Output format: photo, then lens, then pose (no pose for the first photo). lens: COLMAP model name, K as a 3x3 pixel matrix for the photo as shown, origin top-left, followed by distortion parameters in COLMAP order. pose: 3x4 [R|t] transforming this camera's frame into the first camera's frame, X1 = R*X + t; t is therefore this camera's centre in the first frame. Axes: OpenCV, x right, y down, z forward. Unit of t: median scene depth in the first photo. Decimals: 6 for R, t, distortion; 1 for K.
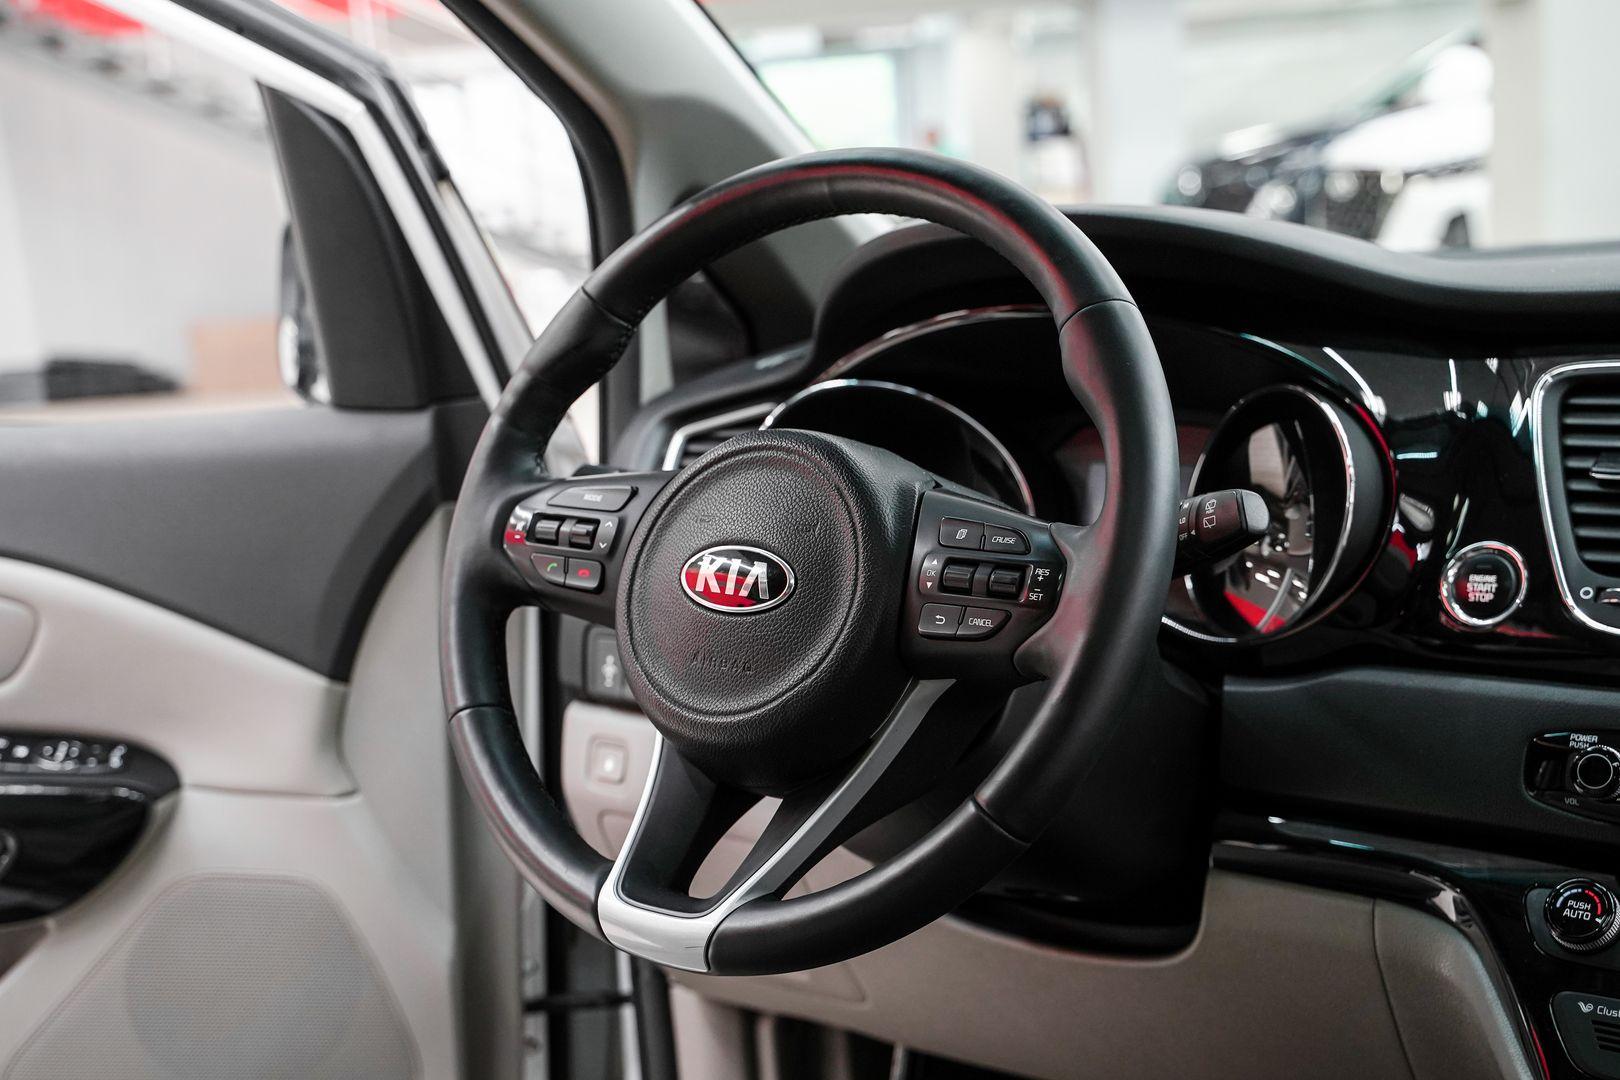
lens RADIAL K [[2176.8, 0, 798.0], [0, 2176.8, 531.4], [0, 0, 1]] dist [0.096842, 0.000000]
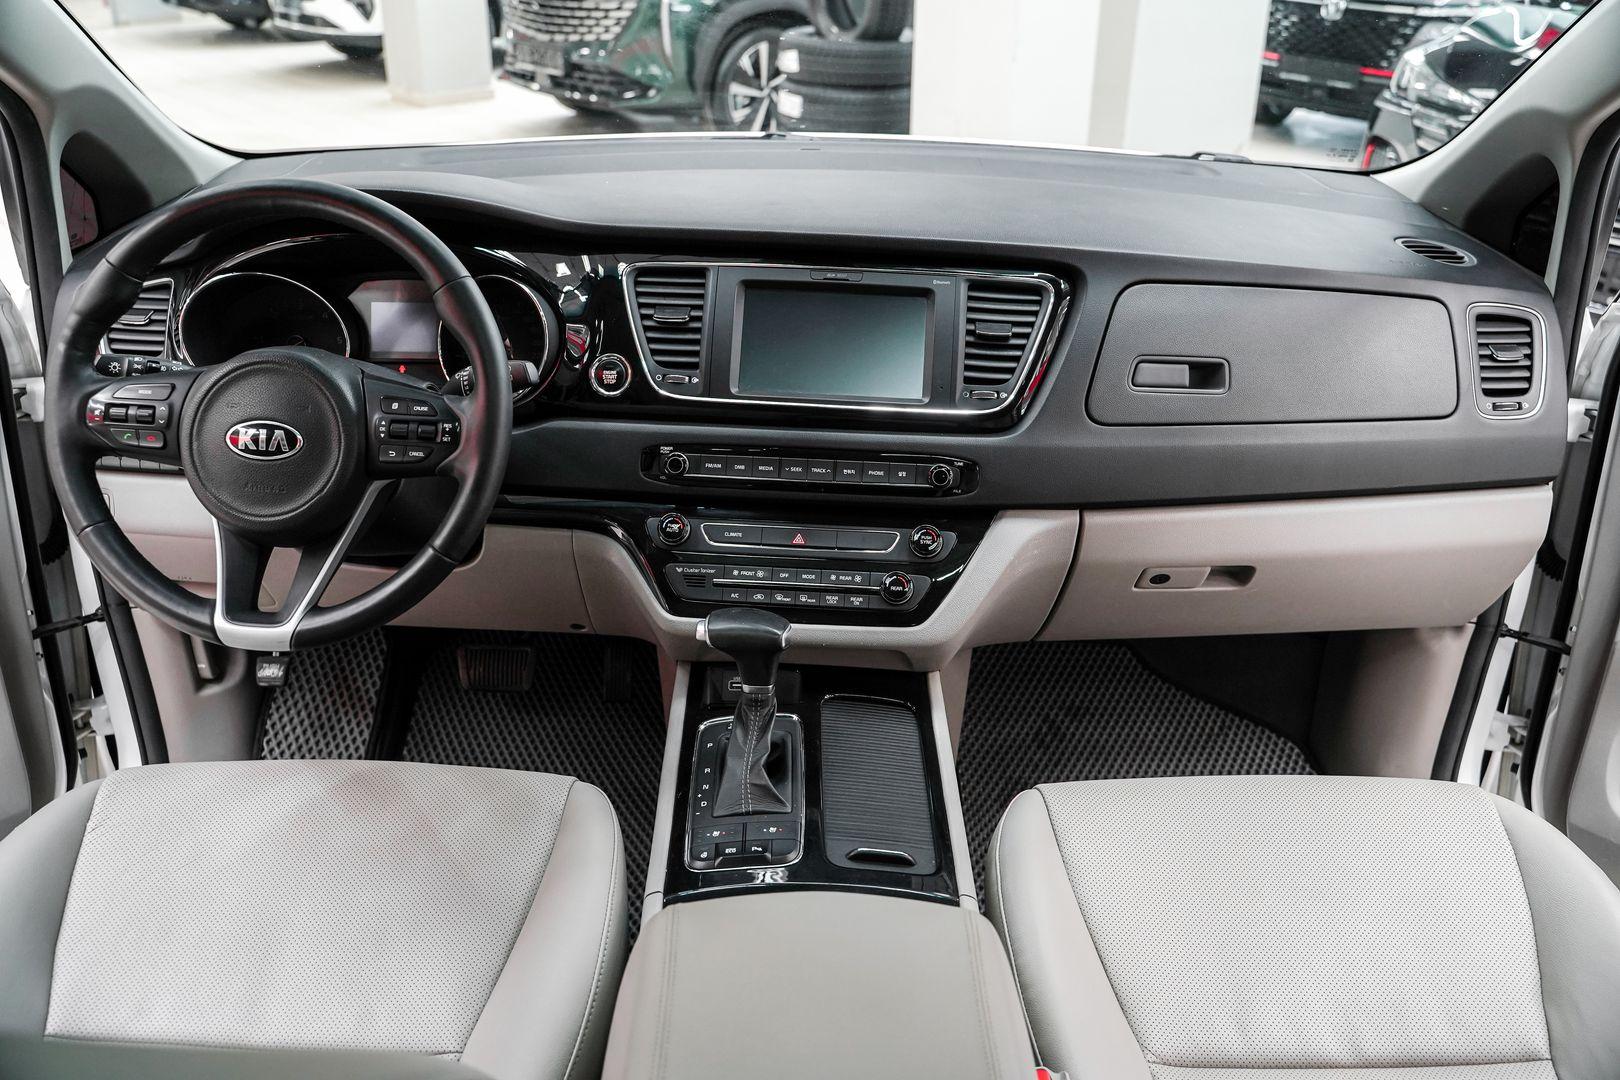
lens RADIAL K [[1282.1, 0, 777.9], [0, 1282.1, 528.2], [0, 0, 1]] dist [-0.112613, 0.075963]
pose [[0.822749, -0.185169, 0.537398, -0.231724], [0.026635, 0.956970, 0.288962, -0.181856], [-0.567781, -0.223430, 0.792278, -0.073247]]
